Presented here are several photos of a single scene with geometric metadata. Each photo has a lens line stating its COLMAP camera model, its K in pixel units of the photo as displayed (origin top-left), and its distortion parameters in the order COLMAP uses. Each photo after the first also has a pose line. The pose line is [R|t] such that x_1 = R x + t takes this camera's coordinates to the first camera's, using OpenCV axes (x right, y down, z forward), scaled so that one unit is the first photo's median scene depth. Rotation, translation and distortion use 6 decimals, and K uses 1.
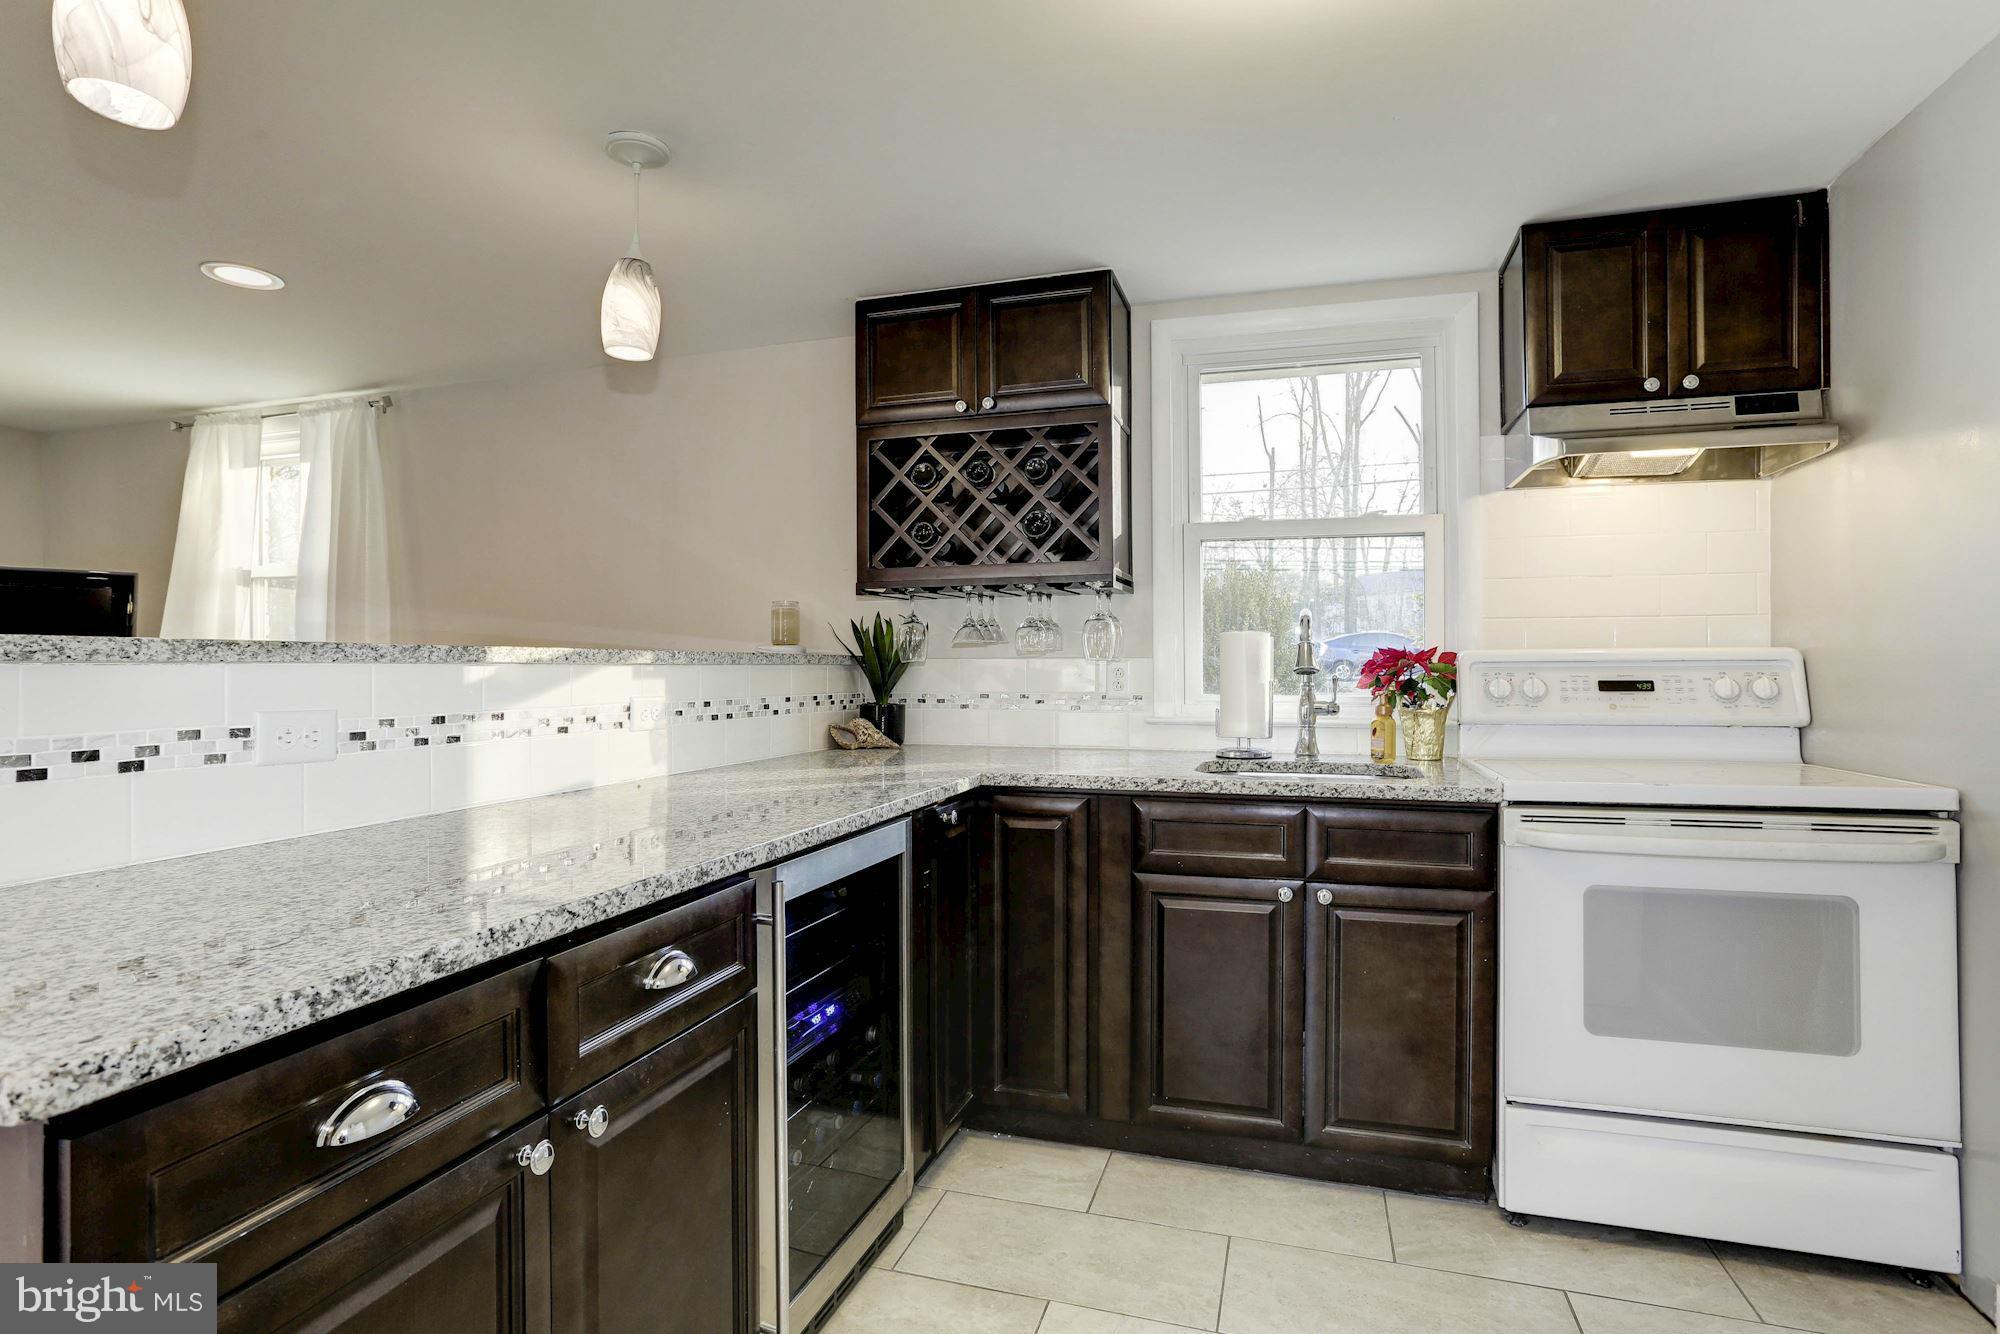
lens RADIAL K [[982.2, 0, 1000.0], [0, 982.2, 667.0], [0, 0, 1]] dist [-0.001354, 0.000213]
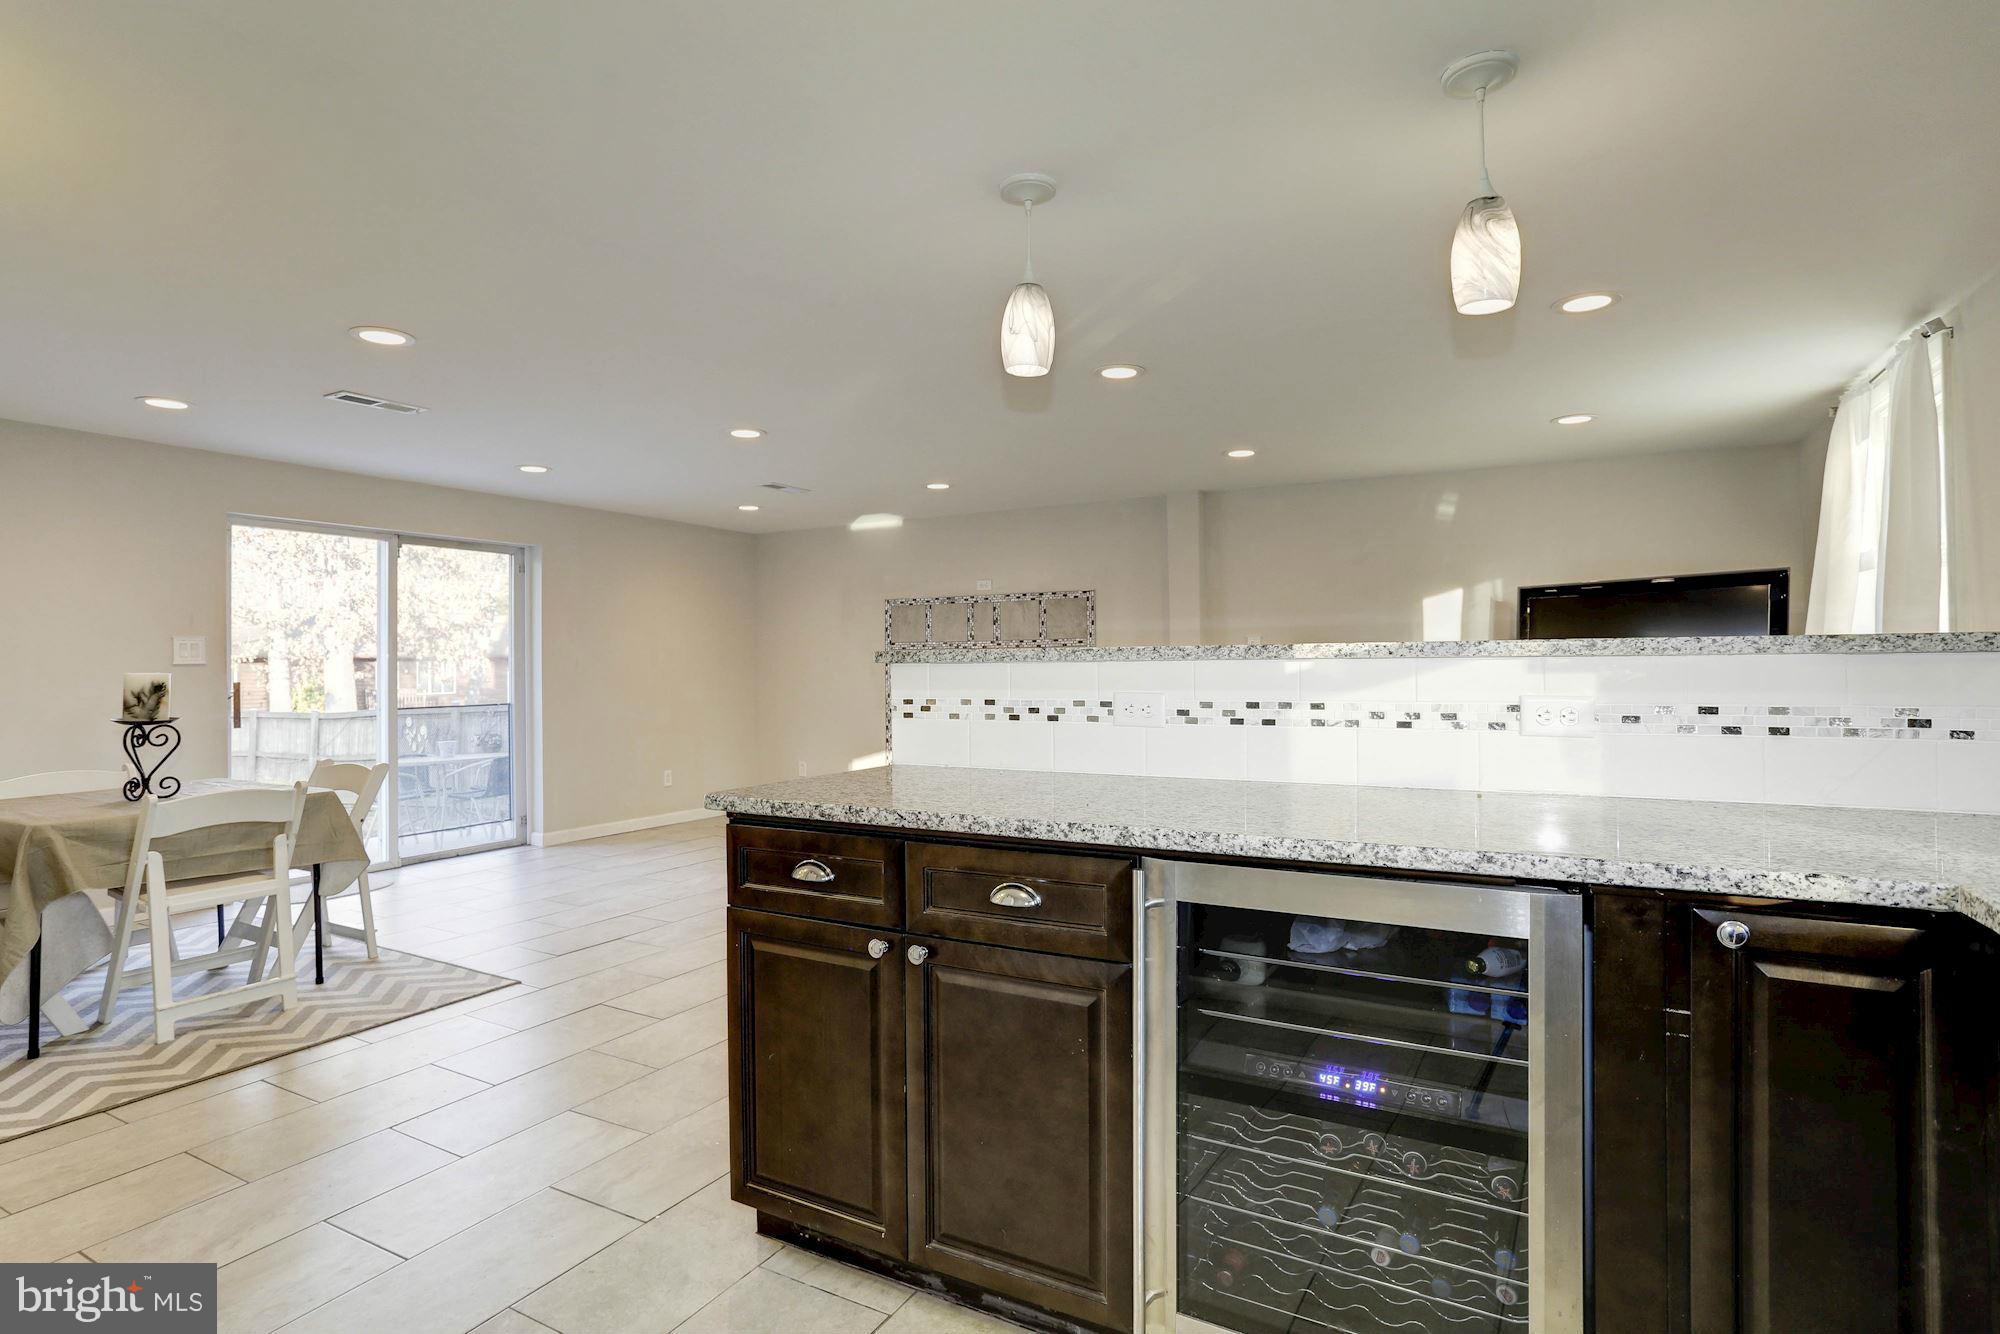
lens RADIAL K [[970.5, 0, 994.0], [0, 970.5, 661.8], [0, 0, 1]] dist [-0.042316, 0.000396]
pose [[-0.181641, -0.009435, -0.983320, 0.647899], [0.005324, 0.999930, -0.010578, 0.009801], [0.983351, -0.007156, -0.181578, 0.851023]]
